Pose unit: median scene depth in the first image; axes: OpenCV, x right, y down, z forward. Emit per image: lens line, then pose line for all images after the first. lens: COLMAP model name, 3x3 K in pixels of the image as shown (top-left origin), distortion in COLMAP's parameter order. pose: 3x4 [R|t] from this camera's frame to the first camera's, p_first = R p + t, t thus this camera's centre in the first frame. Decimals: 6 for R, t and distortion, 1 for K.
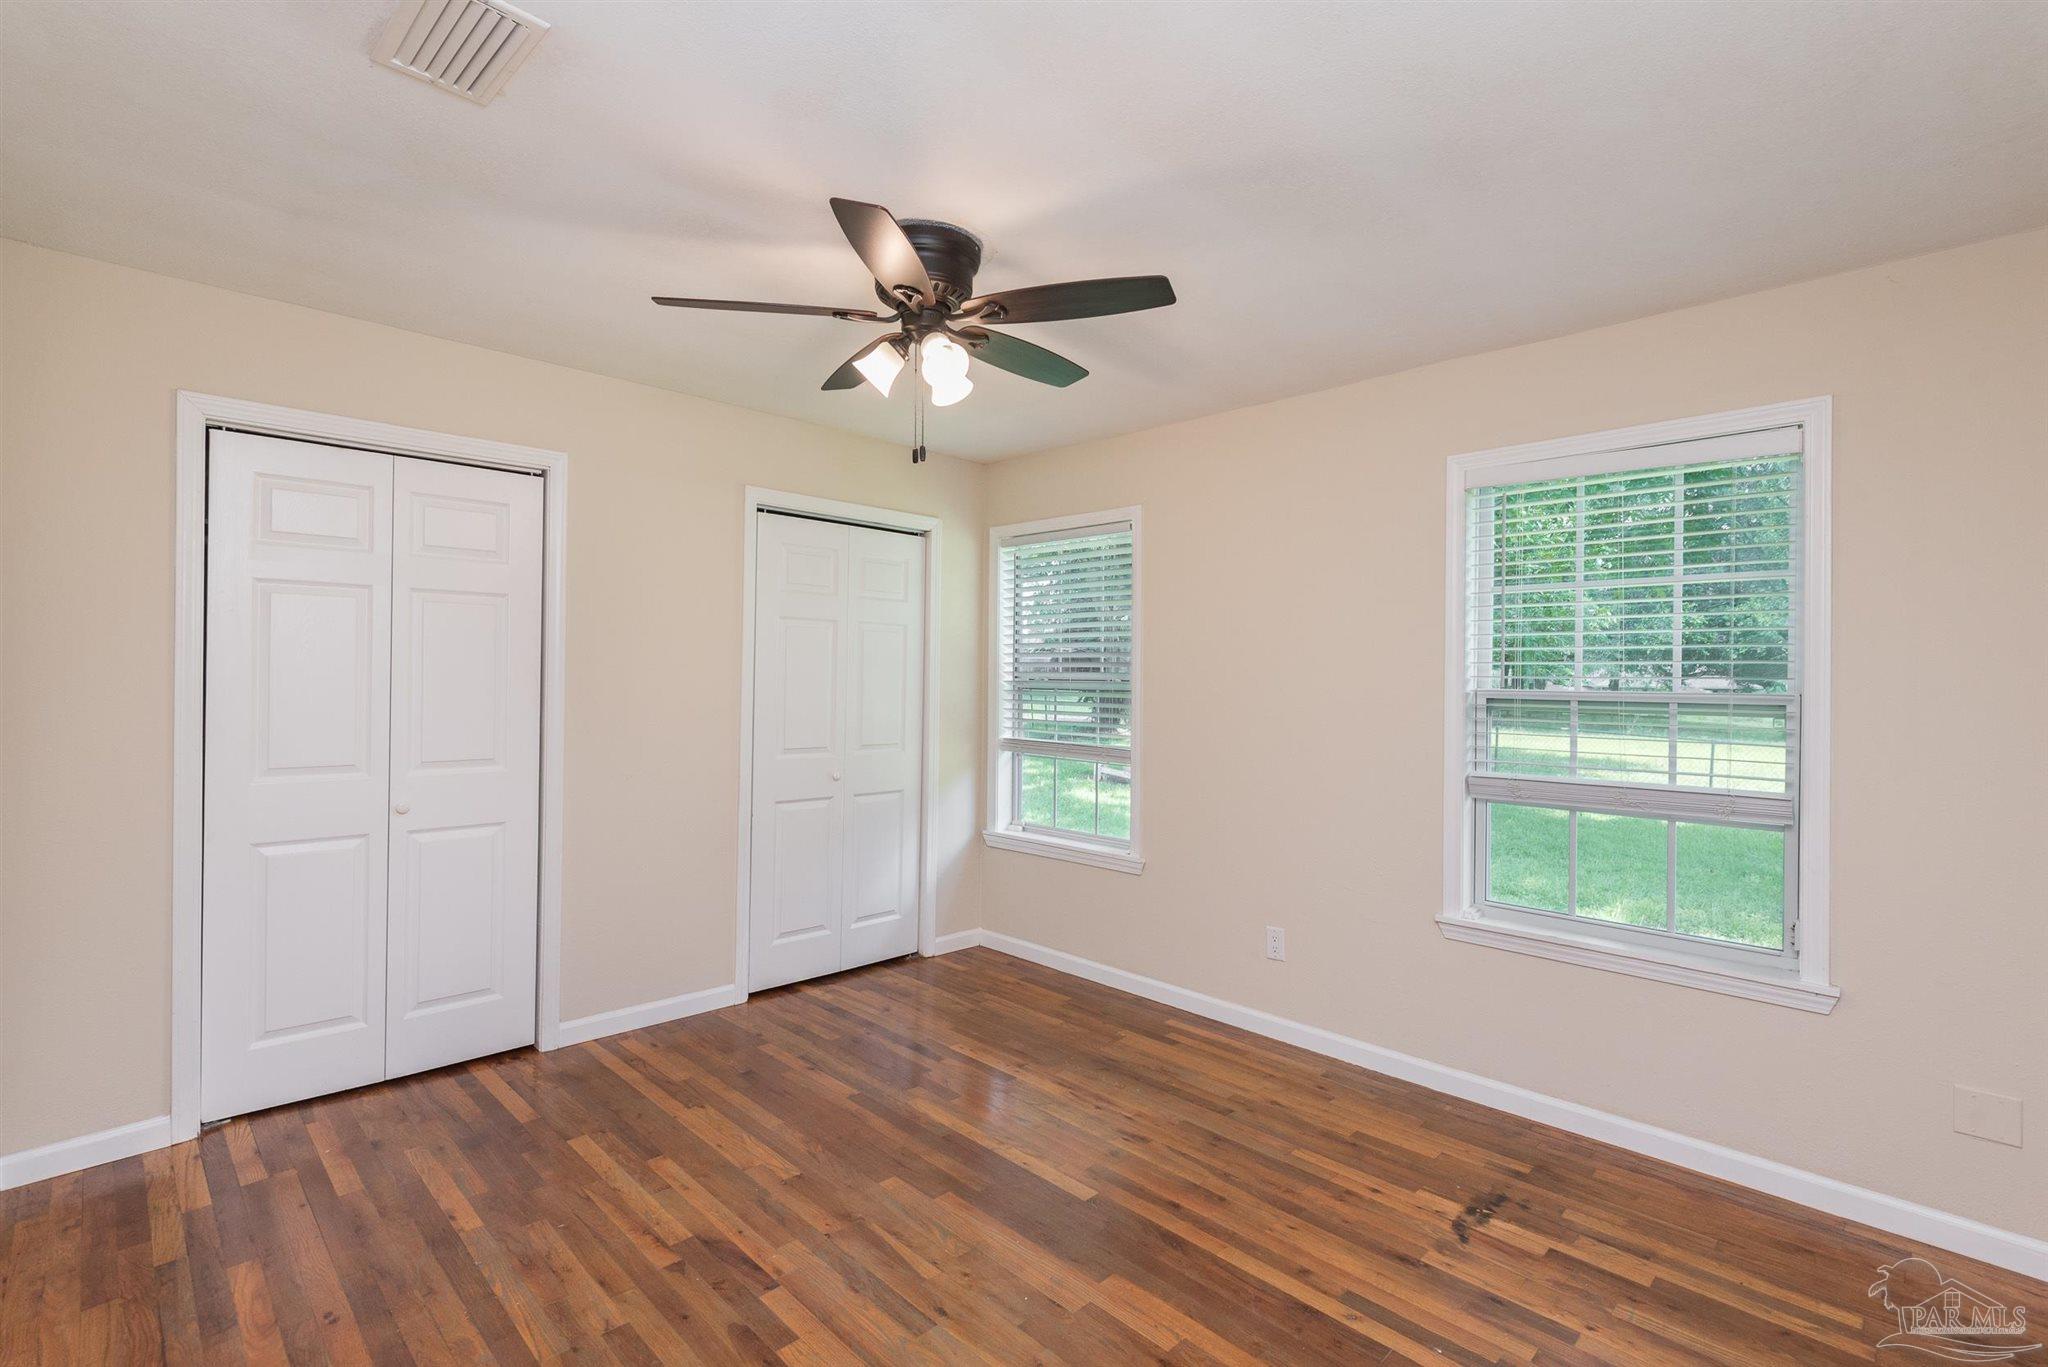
lens RADIAL K [[933.2, 0, 1020.0], [0, 933.2, 668.7], [0, 0, 1]] dist [-0.003642, -0.000647]
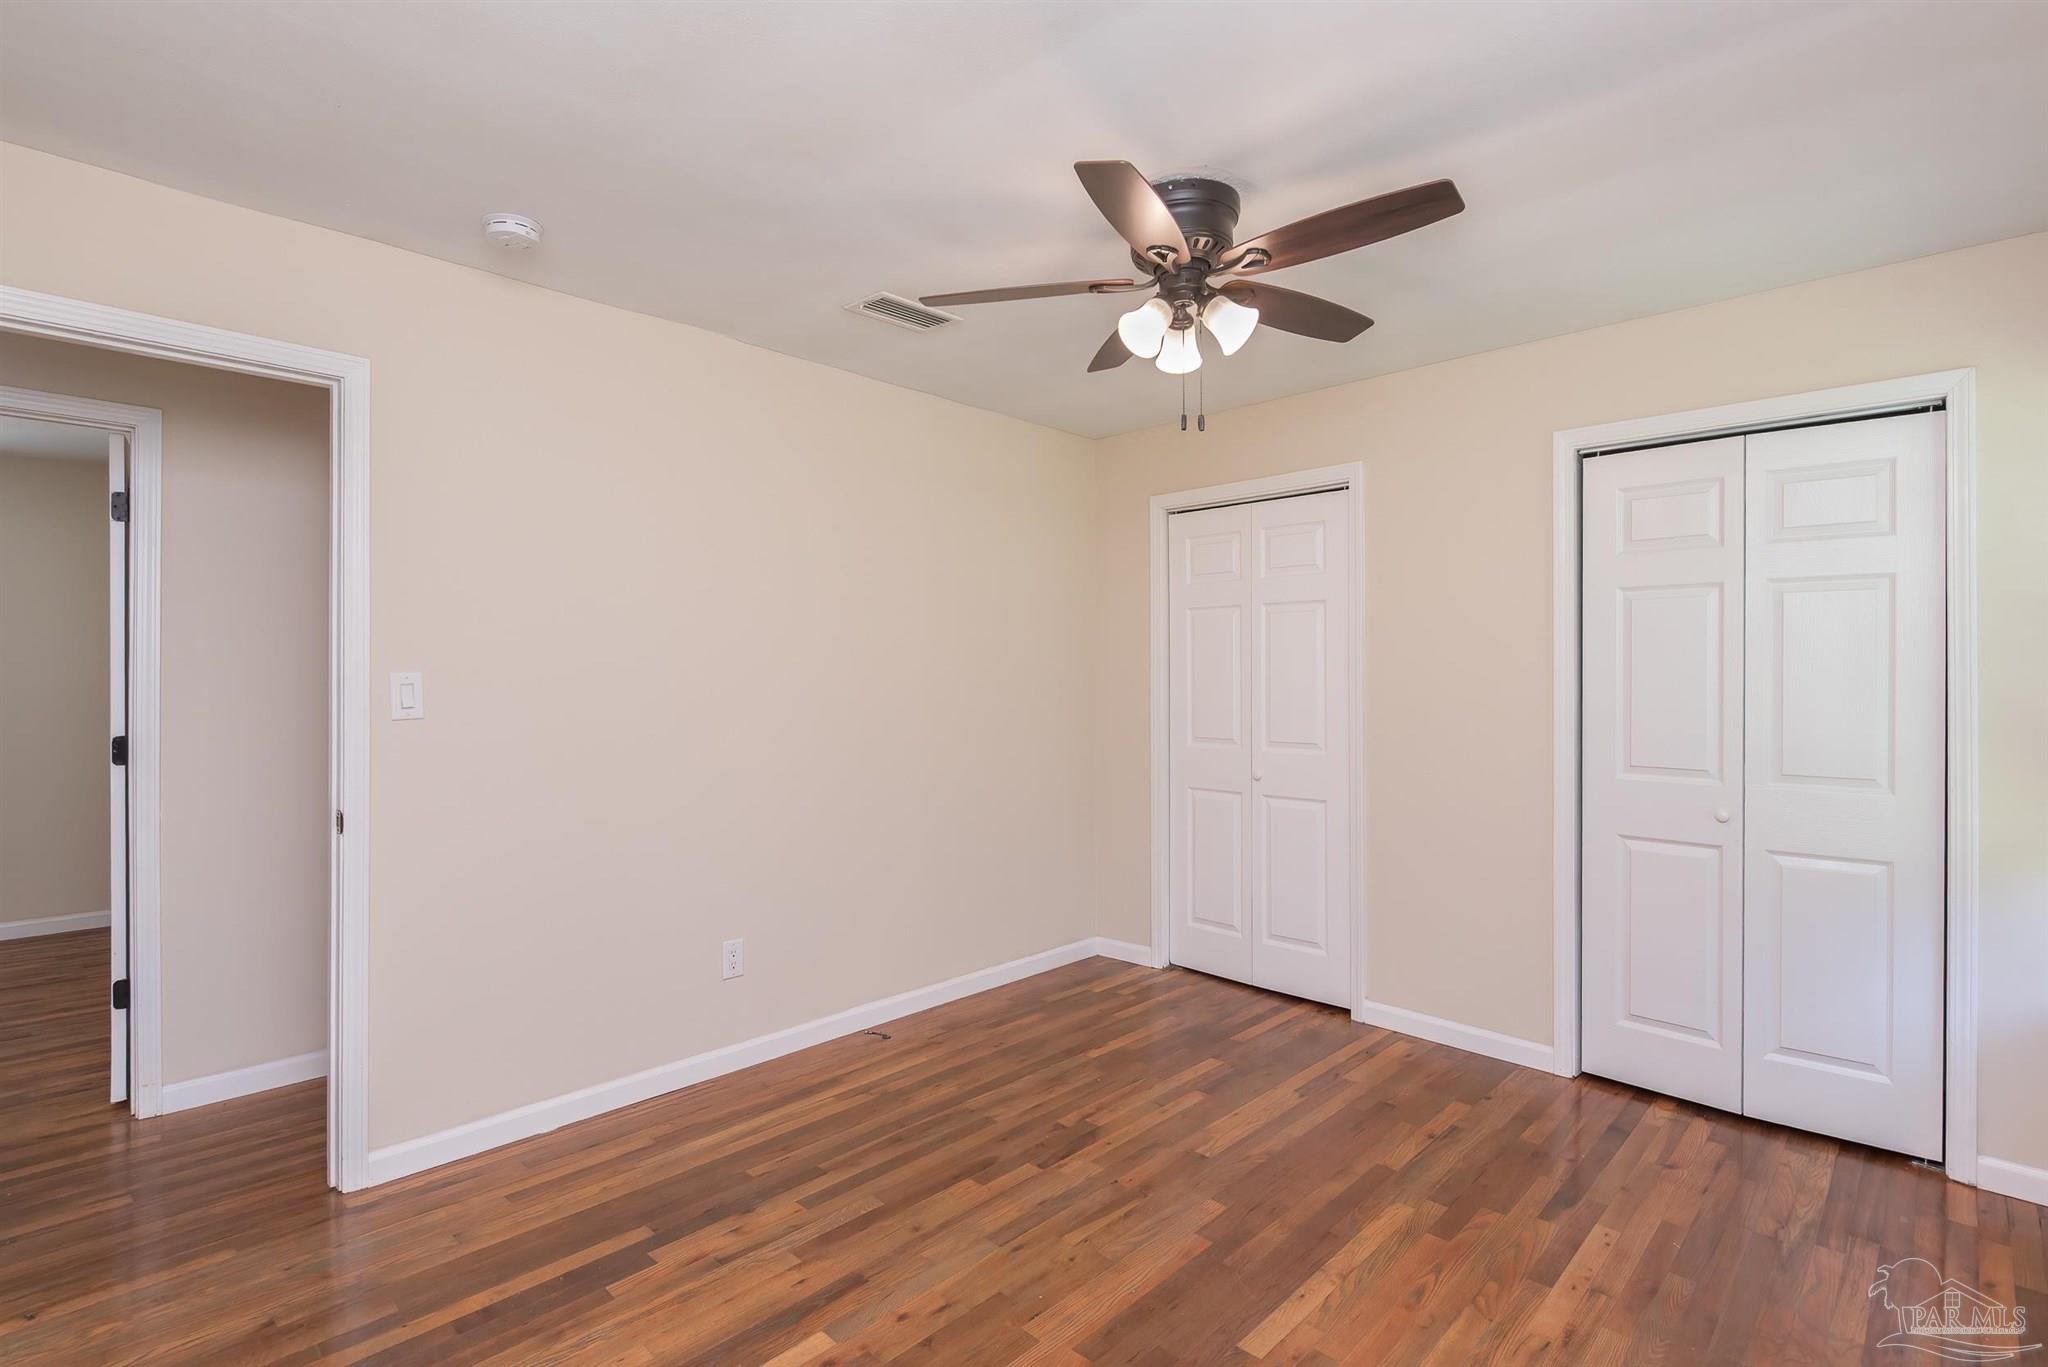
lens RADIAL K [[1004.8, 0, 1021.0], [0, 1004.8, 686.7], [0, 0, 1]] dist [-0.002146, -0.000756]
pose [[0.013905, 0.007439, -0.999876, 0.739873], [0.007808, 0.999941, 0.007548, 0.007079], [0.999873, -0.007912, 0.013846, 0.660504]]
